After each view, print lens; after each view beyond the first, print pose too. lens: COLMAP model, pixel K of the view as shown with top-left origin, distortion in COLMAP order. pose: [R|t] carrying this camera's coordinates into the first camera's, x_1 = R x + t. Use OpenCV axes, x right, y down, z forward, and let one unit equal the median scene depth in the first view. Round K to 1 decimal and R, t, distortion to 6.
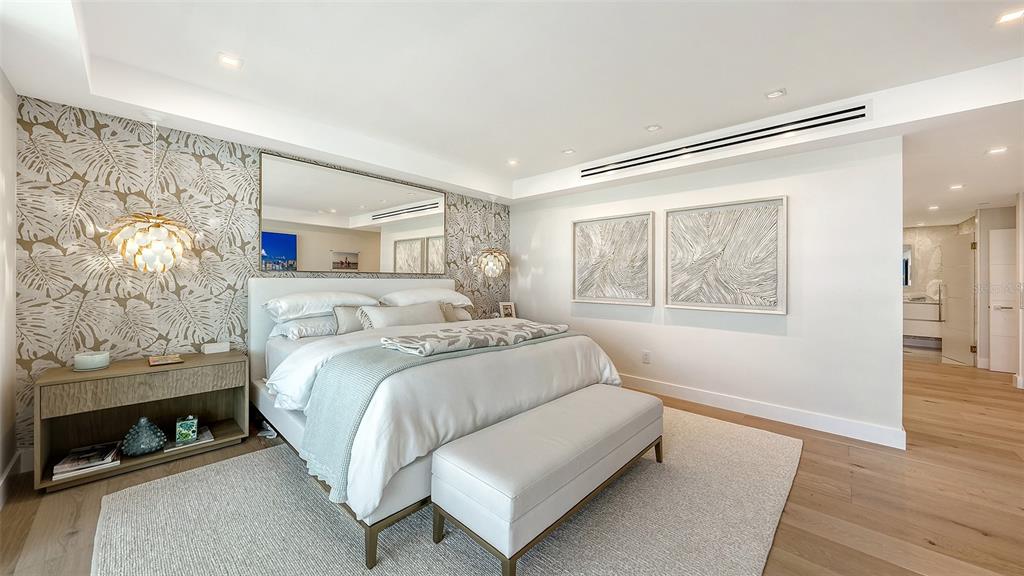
lens RADIAL K [[361.8, 0, 515.0], [0, 361.8, 280.1], [0, 0, 1]] dist [-0.000489, 0.000246]
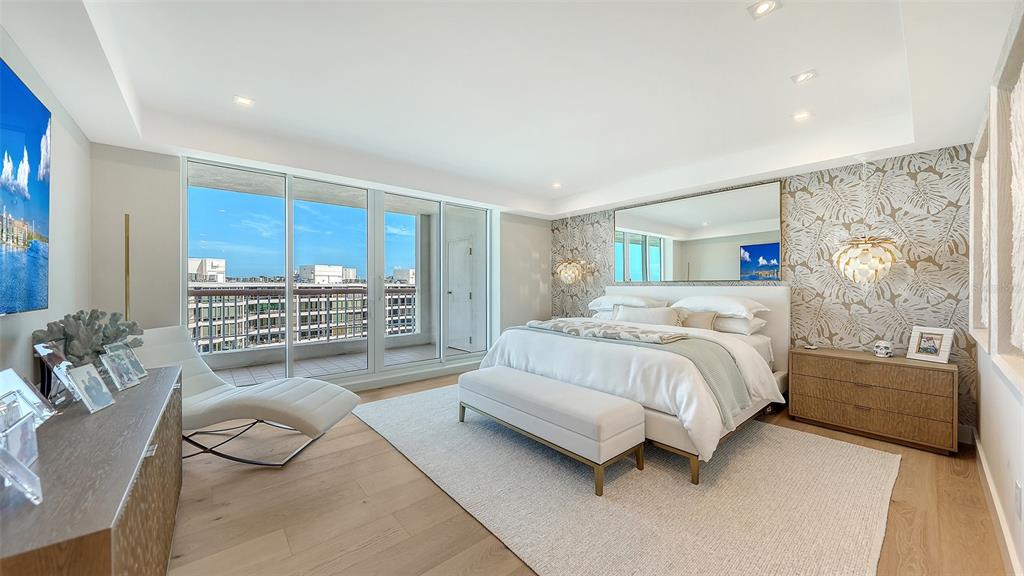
lens RADIAL K [[361.8, 0, 514.5], [0, 361.8, 285.4], [0, 0, 1]] dist [-0.000489, 0.000246]
pose [[-0.107571, -0.006202, -0.994178, 0.665658], [0.000637, 0.999980, -0.006307, 0.000430], [0.994197, -0.001312, -0.107564, 0.478621]]
